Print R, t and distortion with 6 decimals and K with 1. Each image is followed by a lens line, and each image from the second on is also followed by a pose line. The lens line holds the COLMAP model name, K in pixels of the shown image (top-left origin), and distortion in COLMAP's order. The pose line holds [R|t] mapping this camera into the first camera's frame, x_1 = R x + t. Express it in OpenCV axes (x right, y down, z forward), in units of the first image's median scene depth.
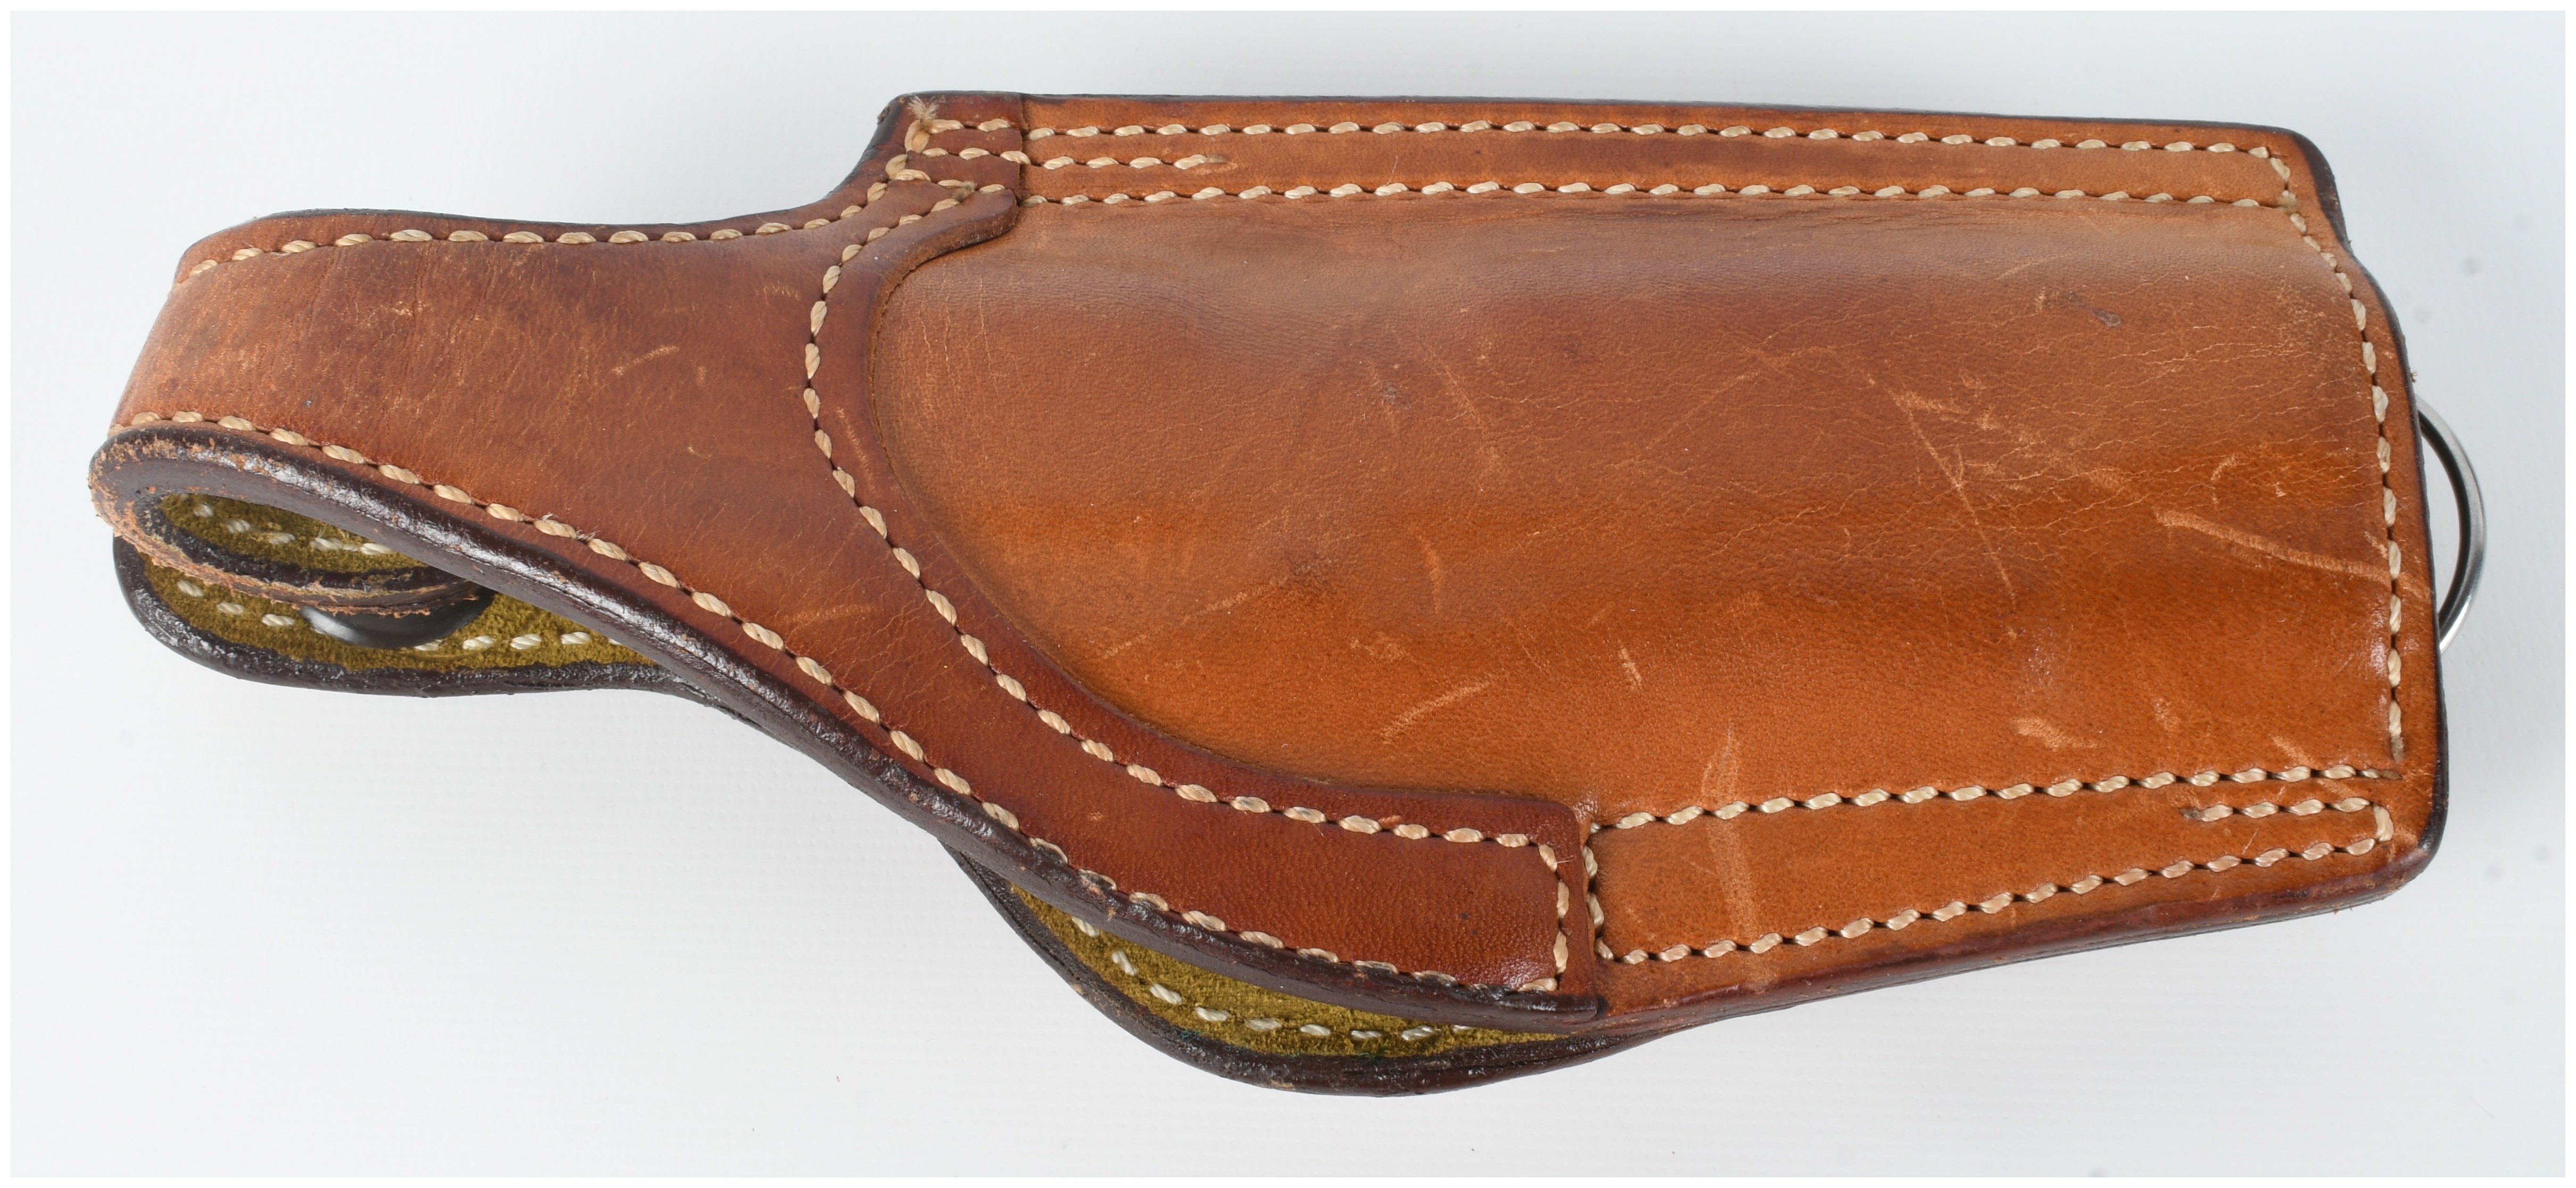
lens RADIAL K [[3333.4, 0, 1263.0], [0, 3333.4, 592.9], [0, 0, 1]] dist [-0.072112, 0.000000]
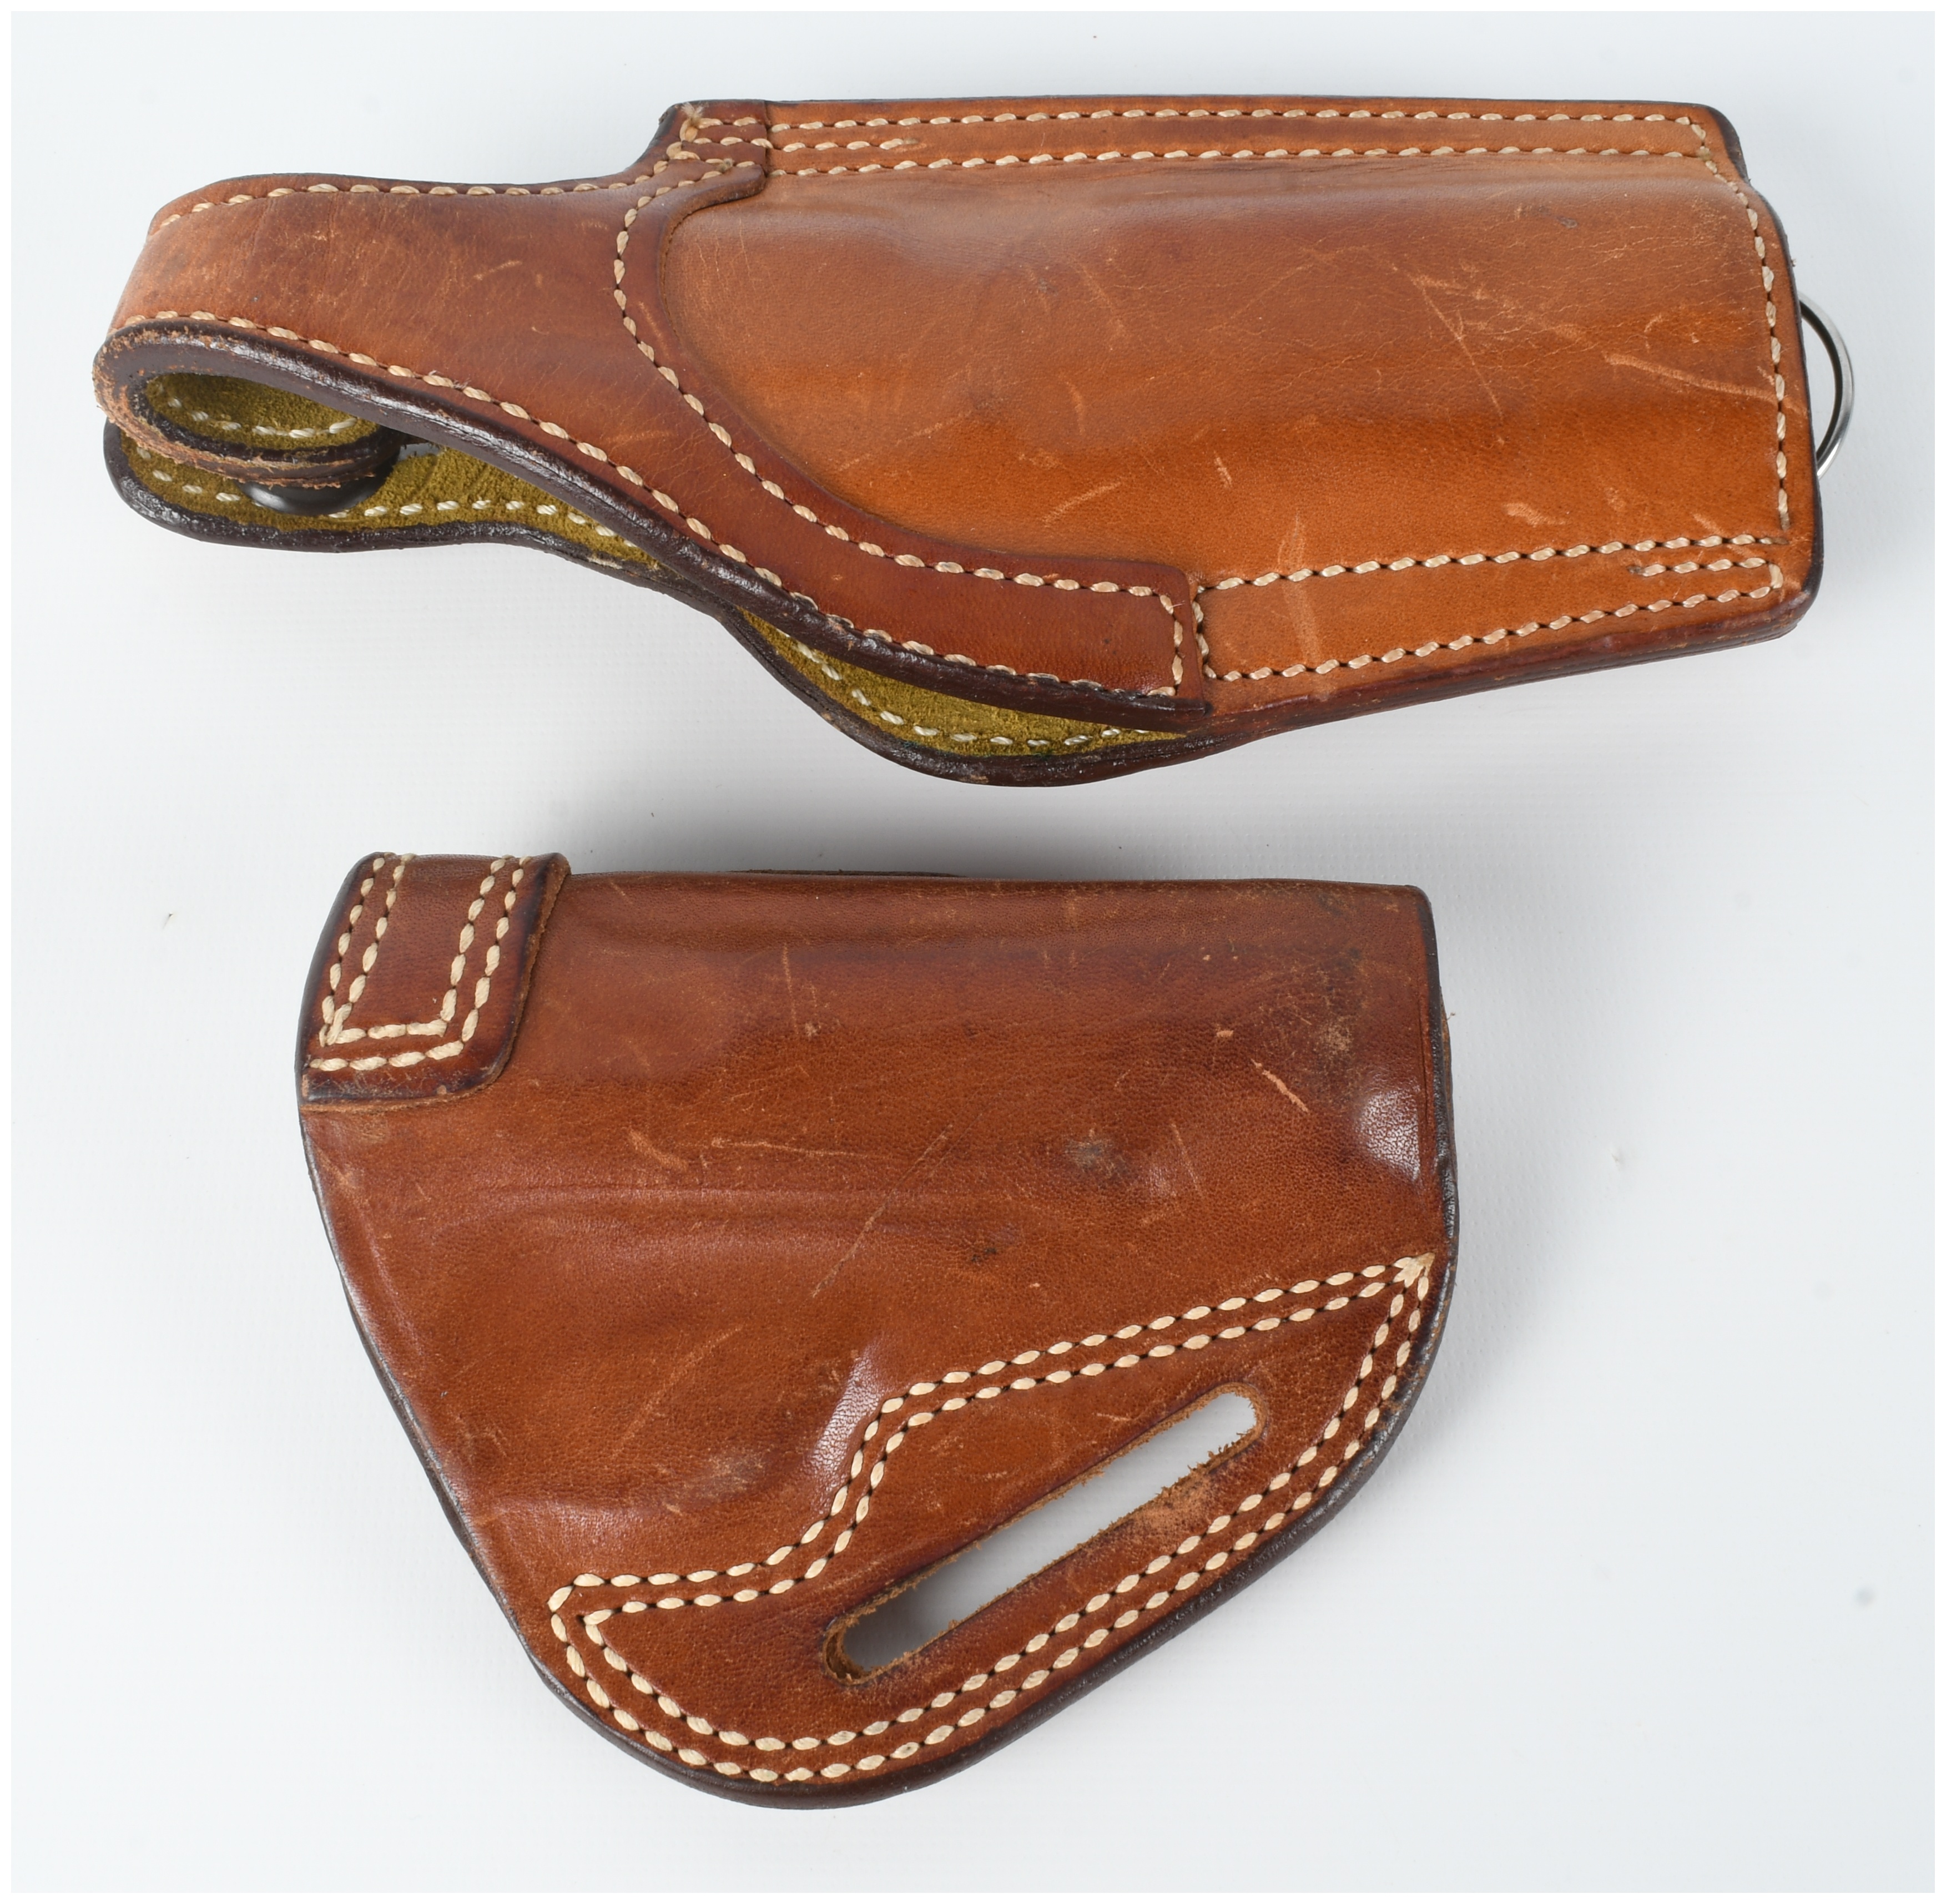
lens RADIAL K [[2832.7, 0, 986.7], [0, 2832.7, 955.9], [0, 0, 1]] dist [-0.089240, 0.000000]
pose [[0.999531, -0.029828, 0.006889, -0.001044], [0.029549, 0.998856, 0.037603, 0.173311], [-0.008003, -0.037382, 0.999269, -0.167270]]
